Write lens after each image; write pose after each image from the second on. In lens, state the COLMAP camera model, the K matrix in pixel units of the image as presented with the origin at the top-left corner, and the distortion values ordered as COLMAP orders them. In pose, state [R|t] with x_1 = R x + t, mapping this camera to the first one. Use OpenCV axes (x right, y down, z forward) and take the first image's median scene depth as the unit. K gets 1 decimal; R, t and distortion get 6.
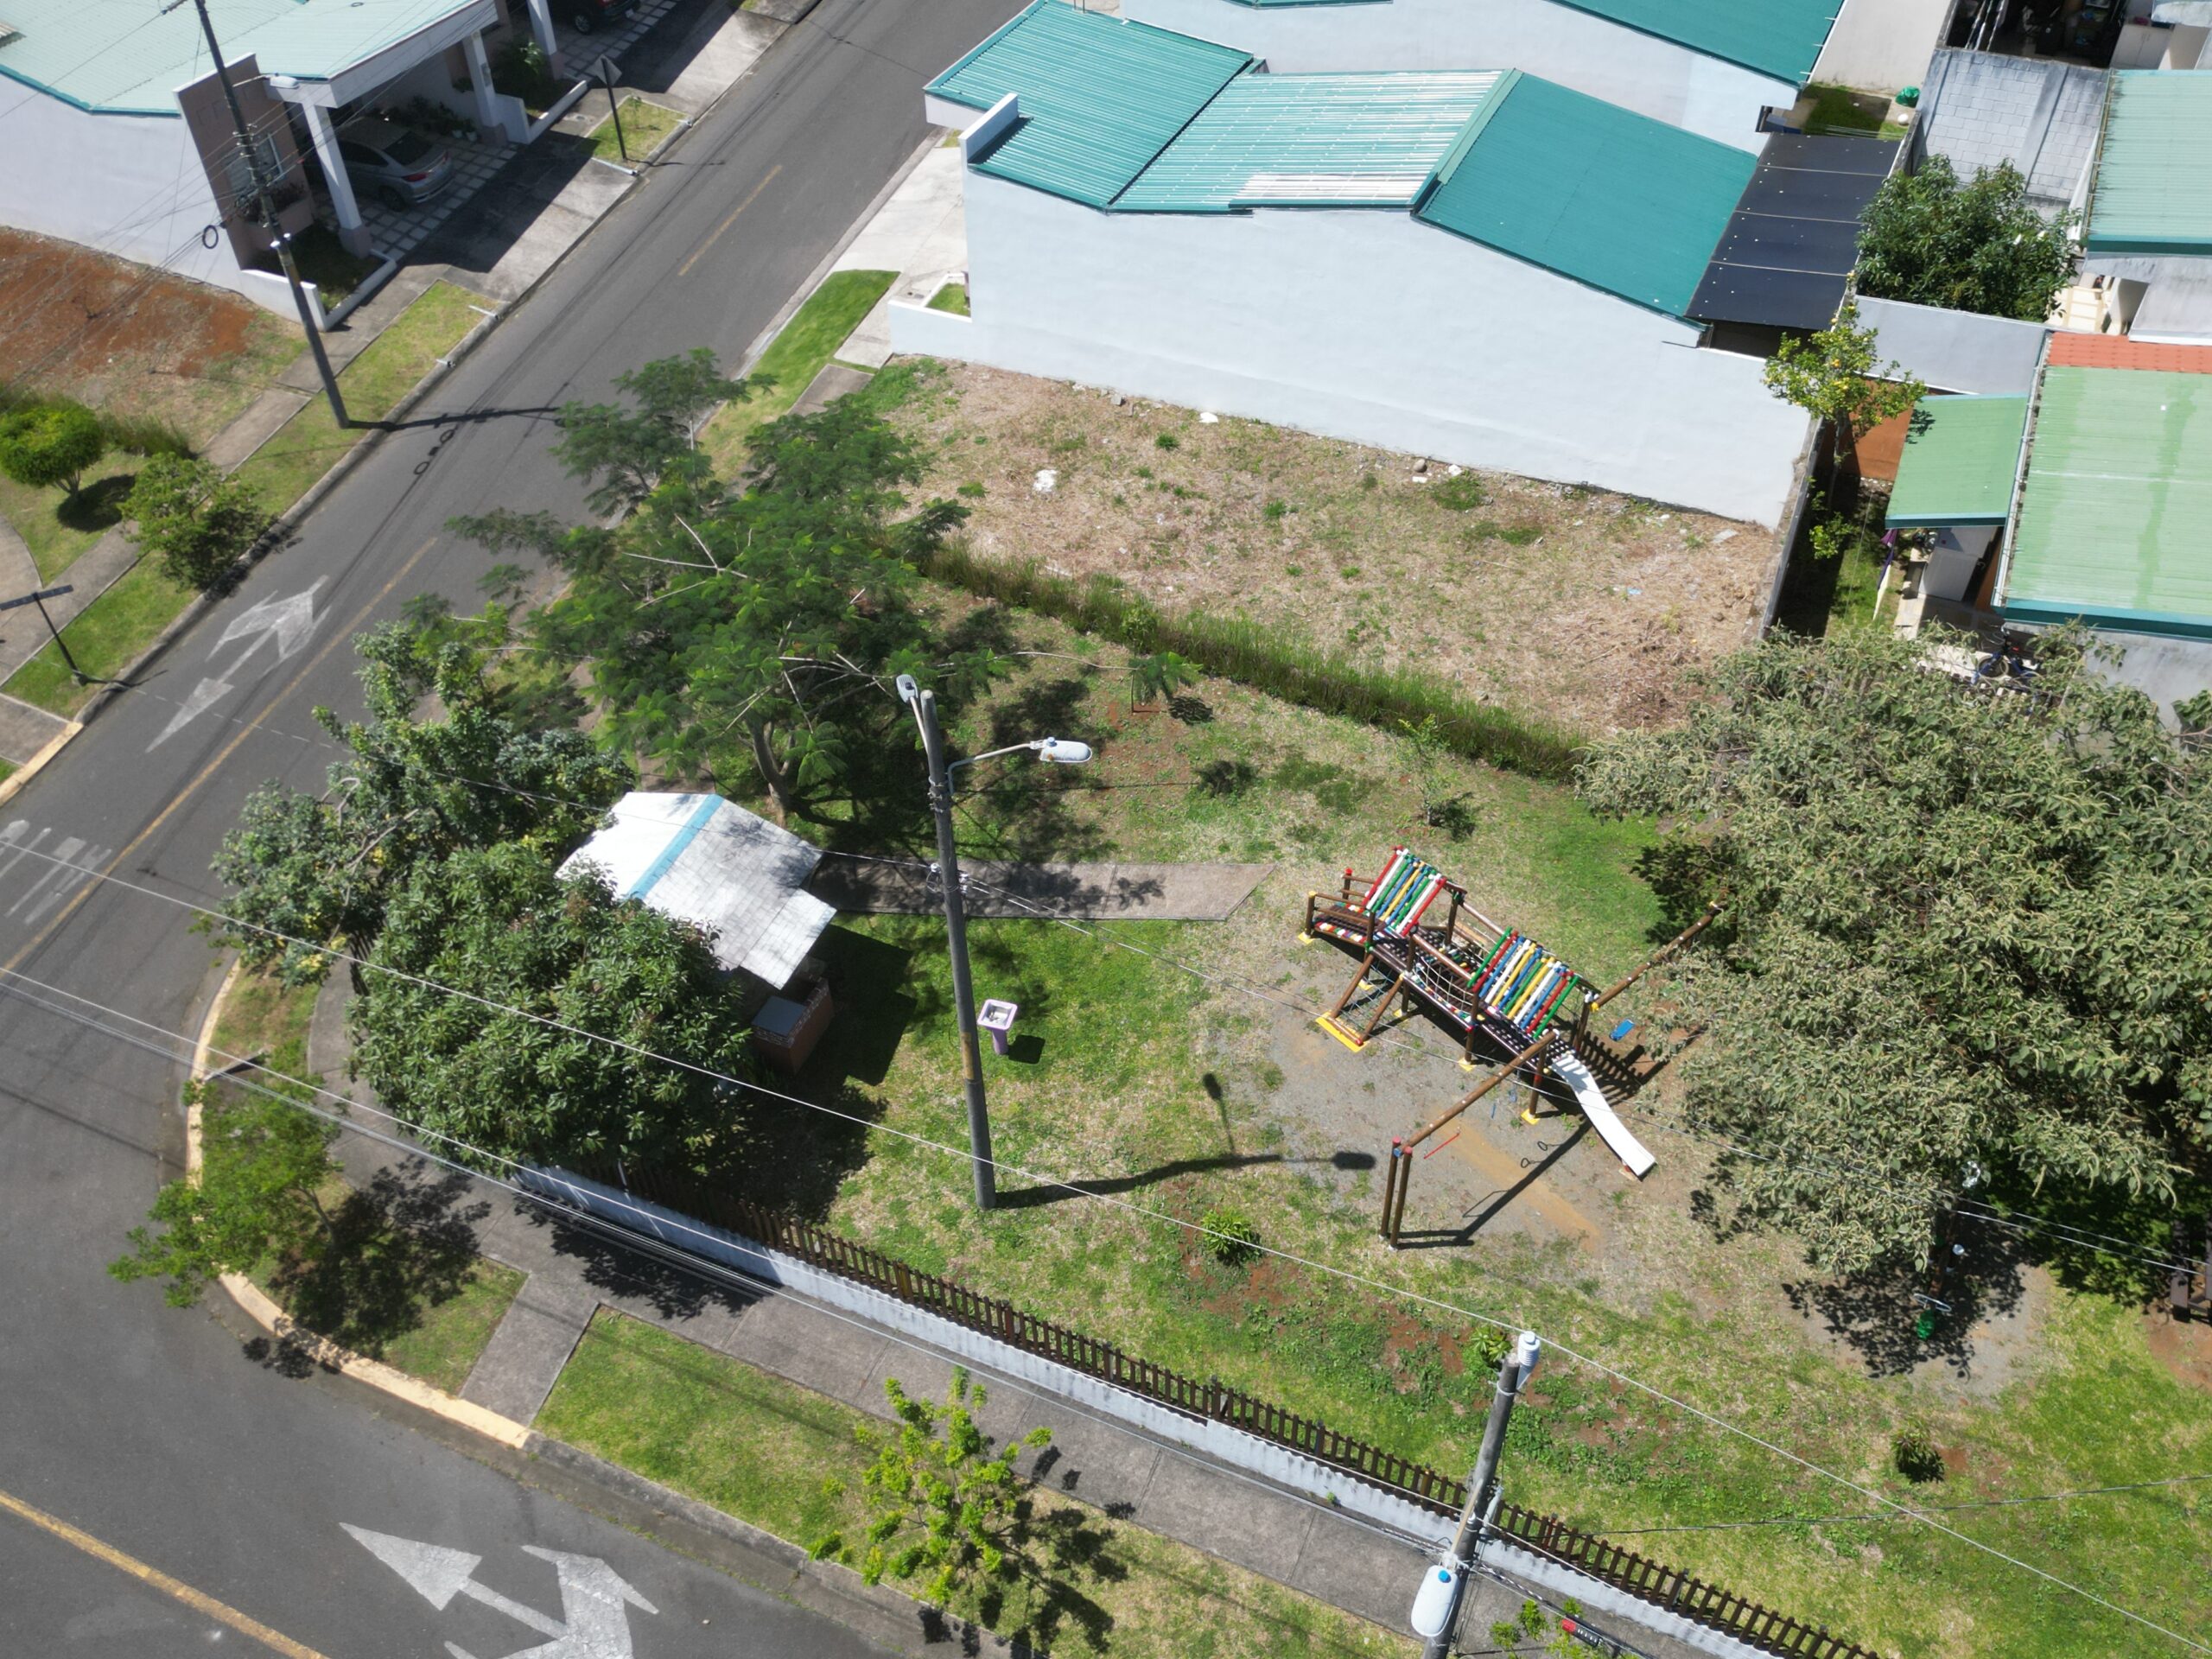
lens RADIAL K [[1848.6, 0, 1106.1], [0, 1848.6, 824.8], [0, 0, 1]] dist [0.061249, -0.052251]
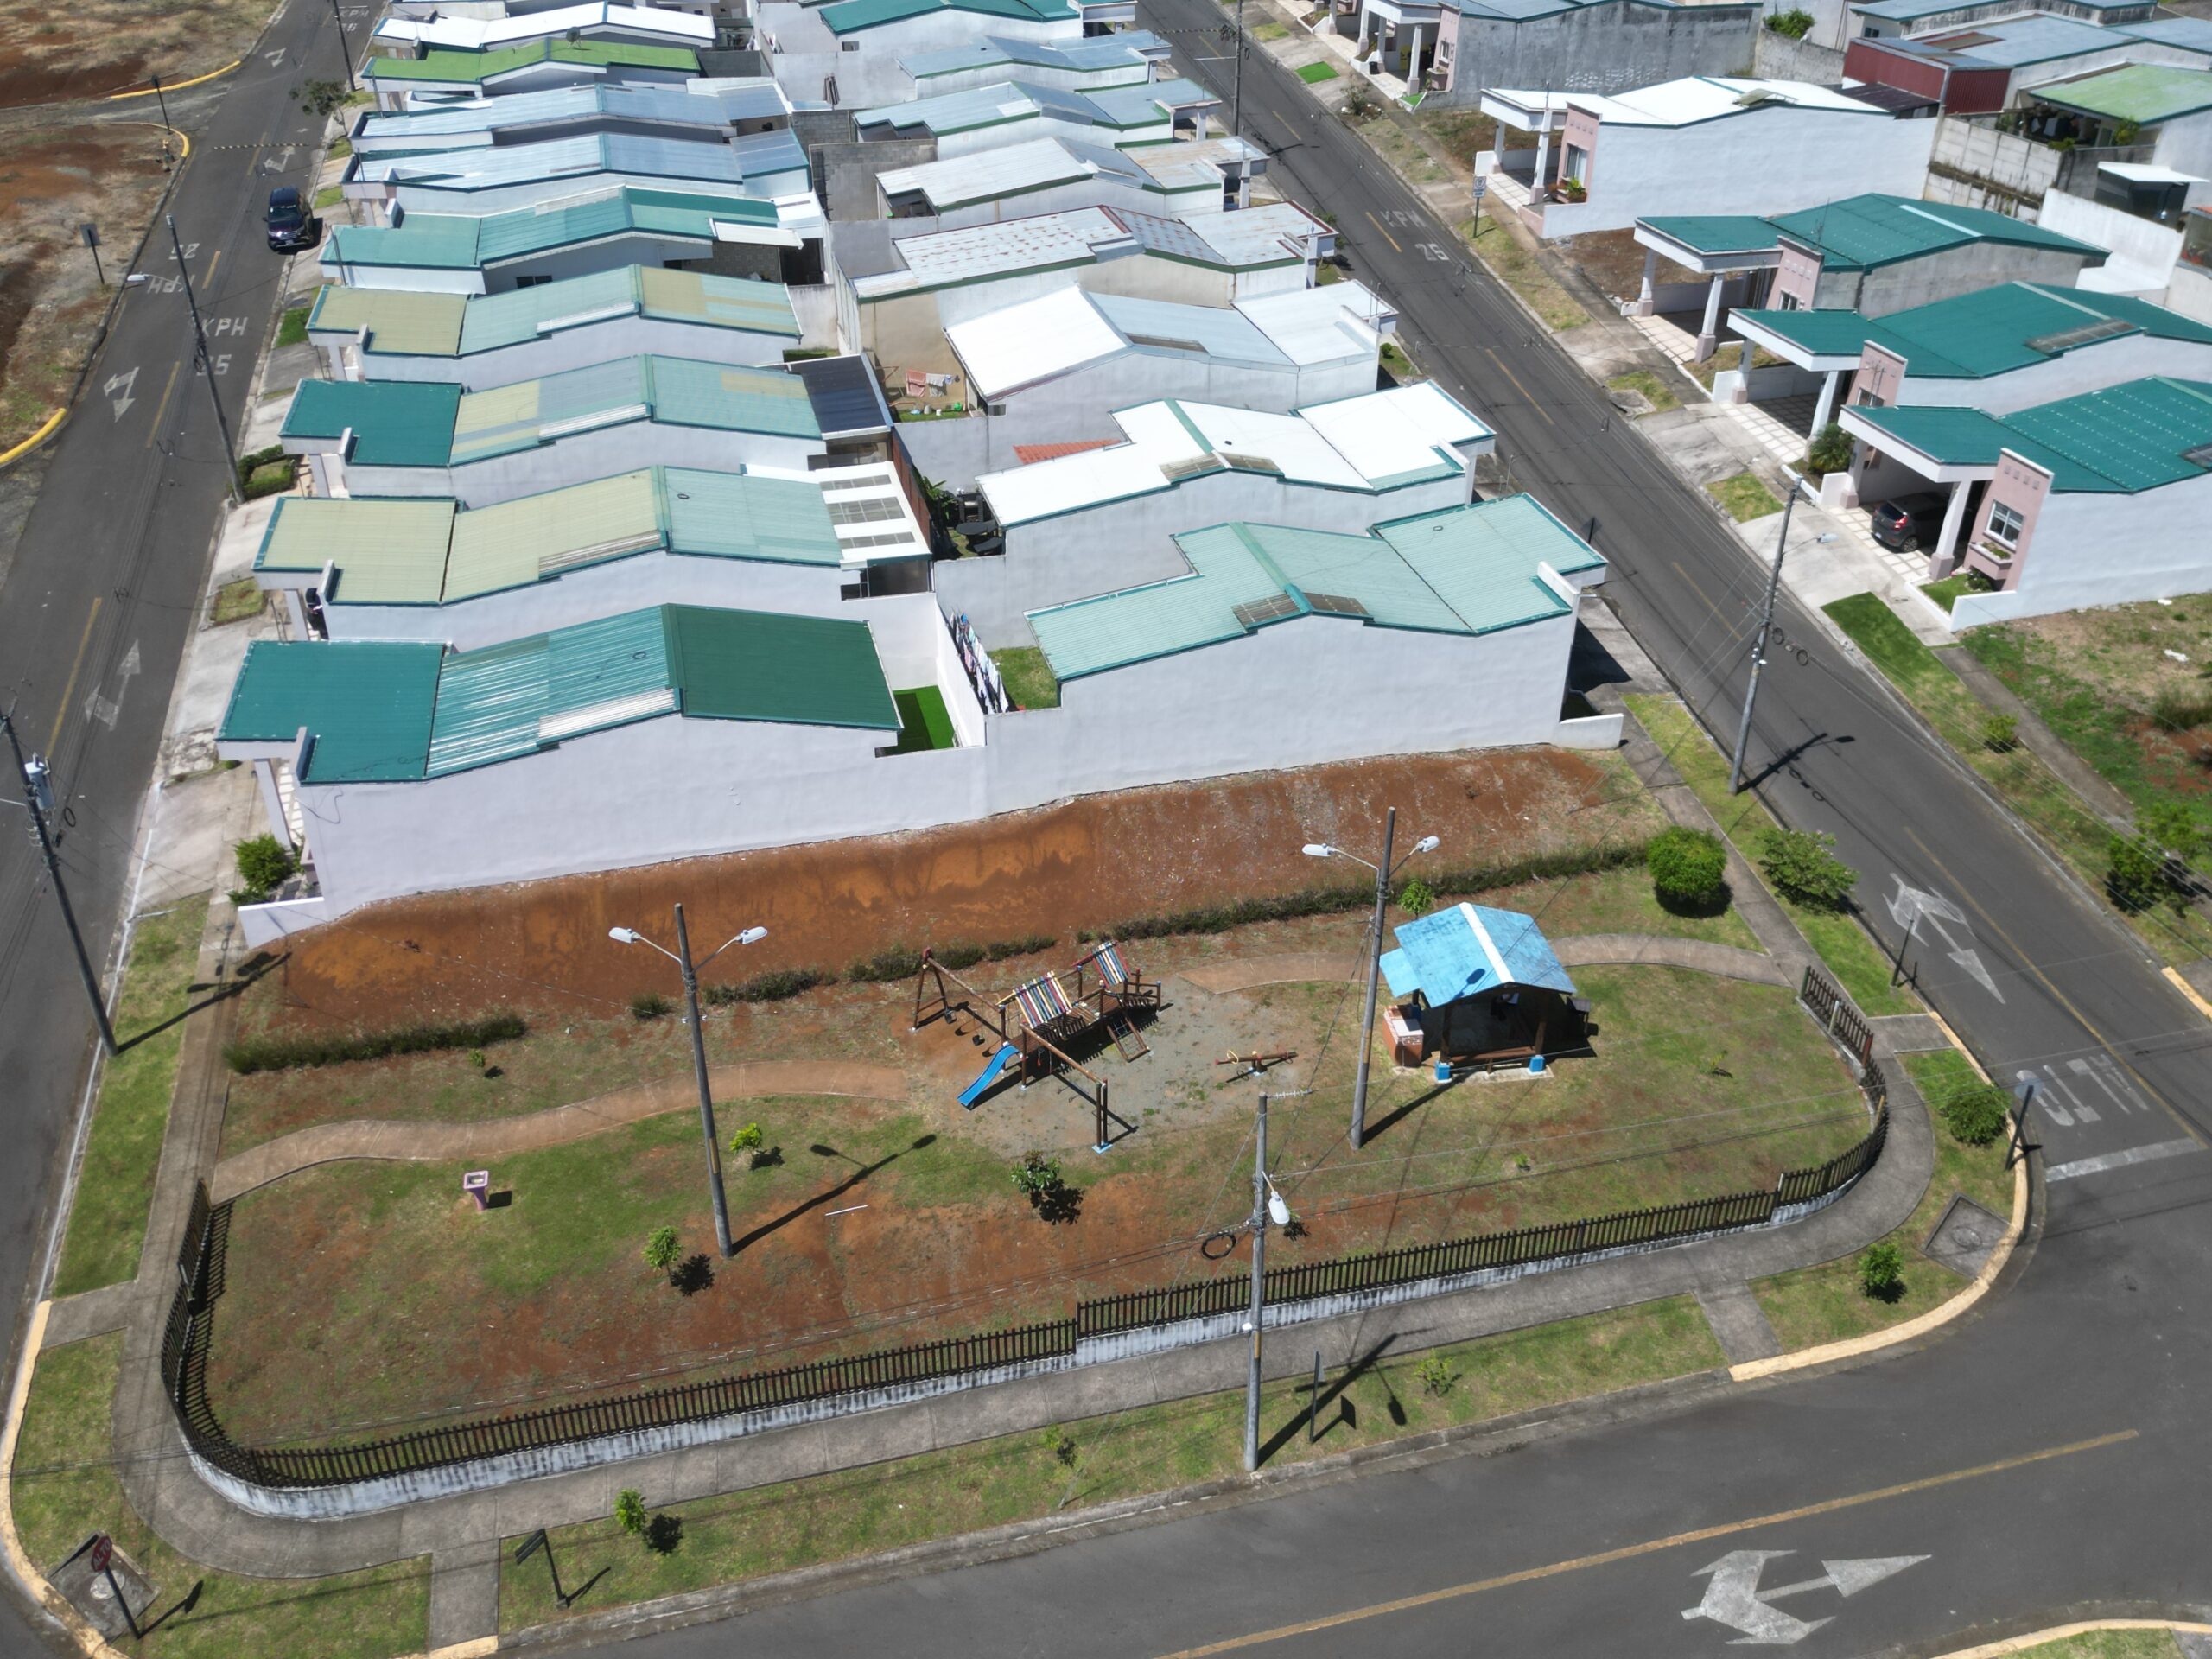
lens RADIAL K [[1848.6, 0, 1106.1], [0, 1848.6, 824.8], [0, 0, 1]] dist [0.061249, -0.052251]
pose [[0.793727, -0.311340, 0.522557, -1.646959], [0.416222, 0.904460, -0.093333, -0.291052], [-0.443574, 0.291580, 0.847481, 0.109860]]
